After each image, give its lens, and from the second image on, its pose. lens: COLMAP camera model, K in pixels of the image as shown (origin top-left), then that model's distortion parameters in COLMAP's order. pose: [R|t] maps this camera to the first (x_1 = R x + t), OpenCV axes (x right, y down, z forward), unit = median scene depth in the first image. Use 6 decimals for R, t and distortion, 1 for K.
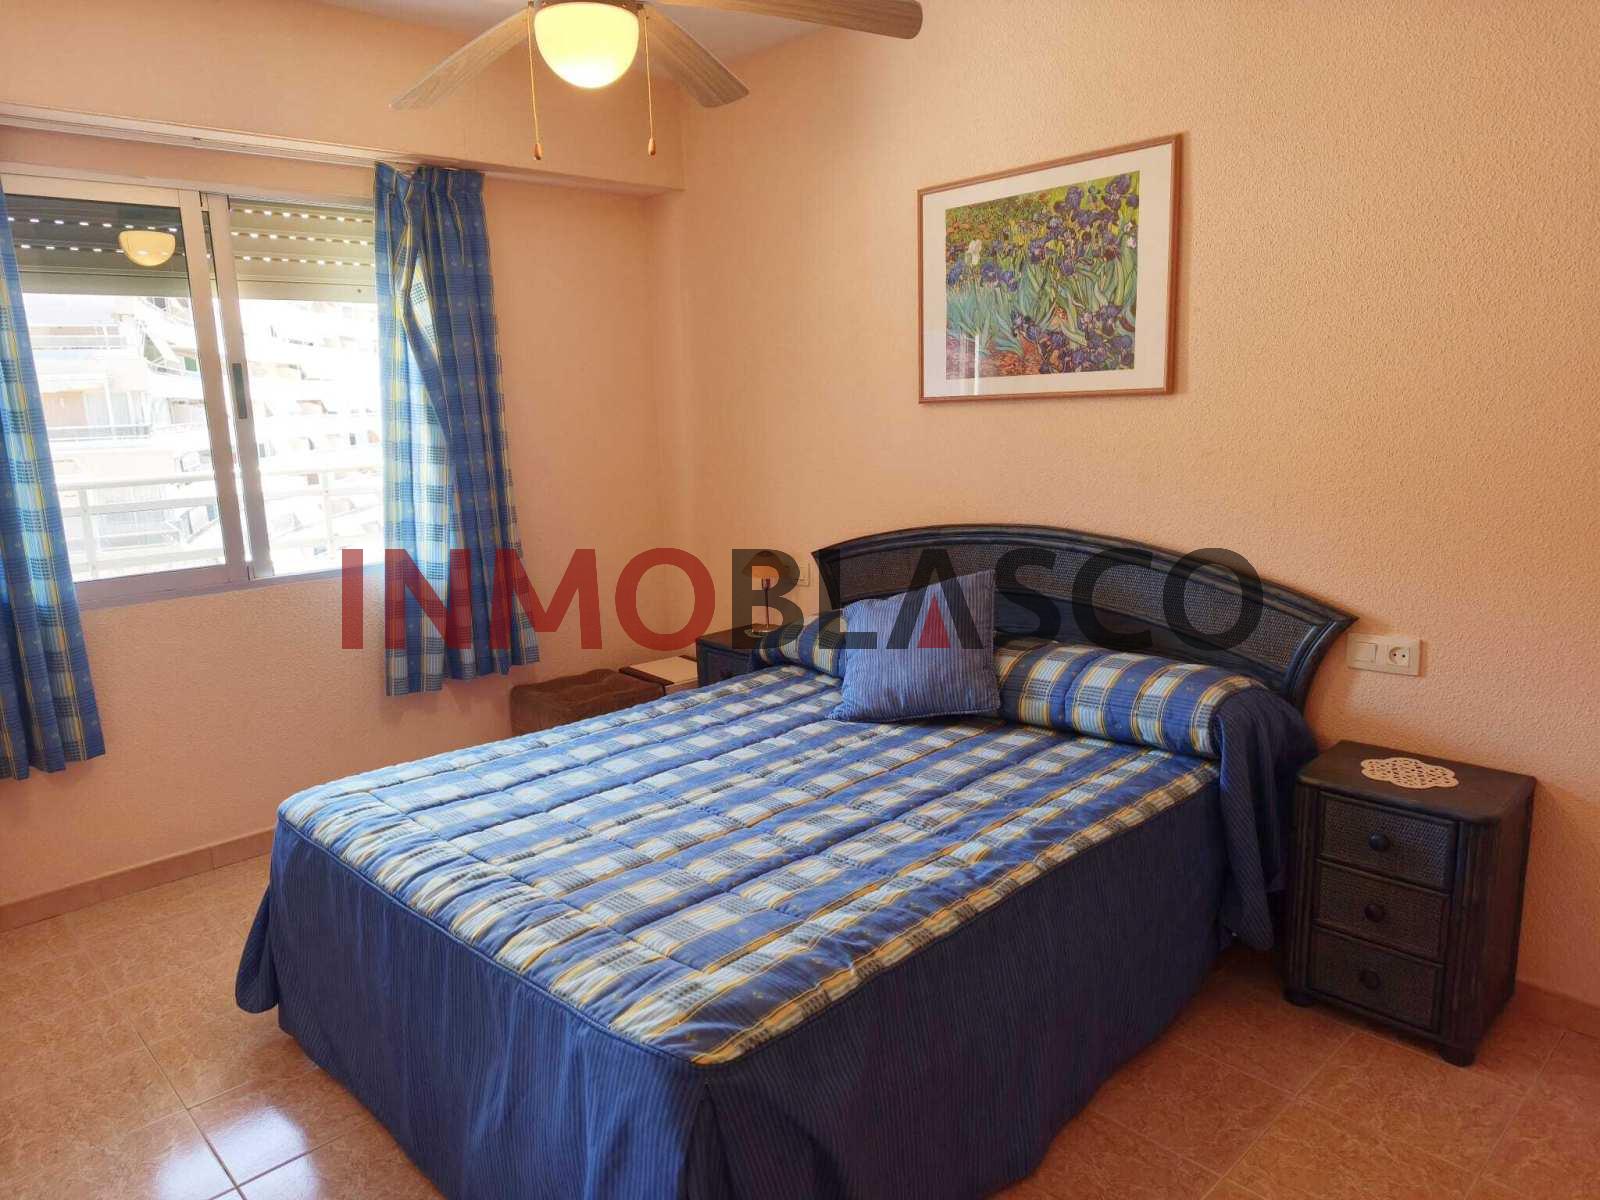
lens RADIAL K [[1074.1, 0, 798.4], [0, 1074.1, 604.6], [0, 0, 1]] dist [0.048624, -0.057887]
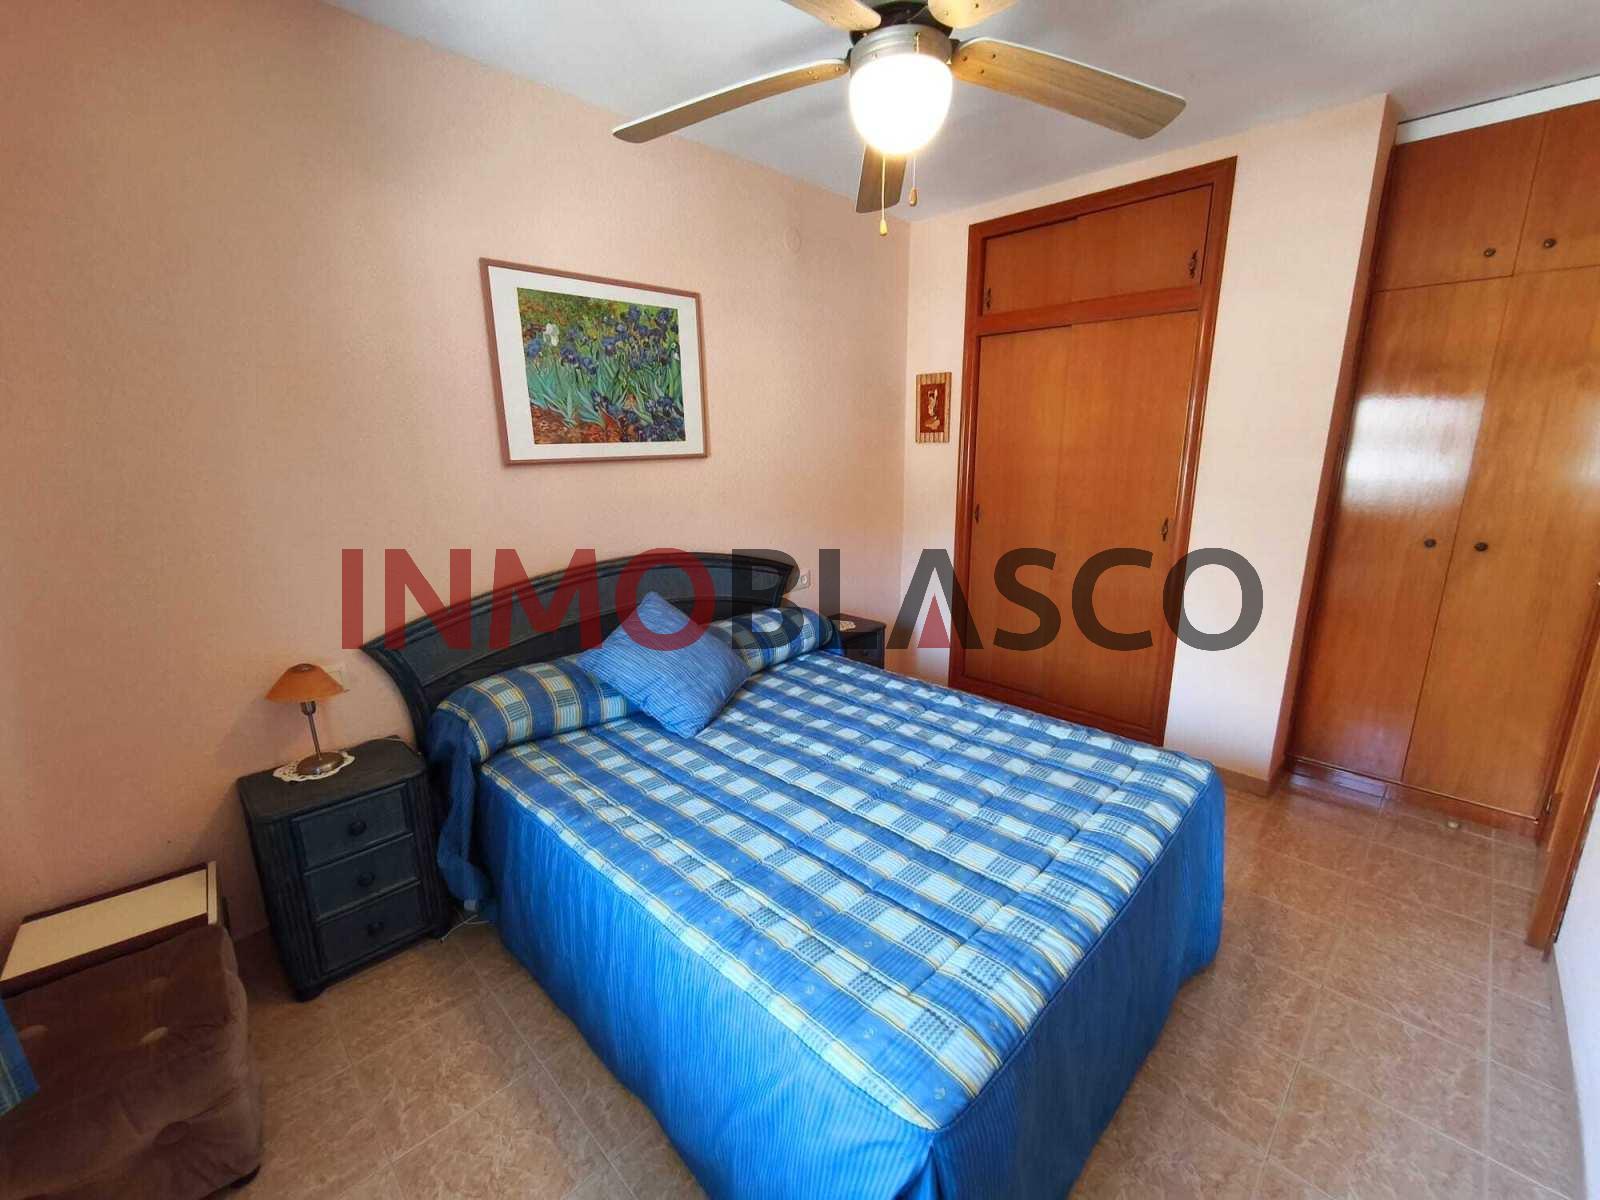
lens RADIAL K [[698.1, 0, 797.9], [0, 698.1, 610.8], [0, 0, 1]] dist [-0.004355, -0.000739]
pose [[-0.046600, -0.212562, 0.976036, -0.683835], [0.198437, 0.955654, 0.217597, -0.165795], [-0.979005, 0.203822, -0.002353, 0.864607]]
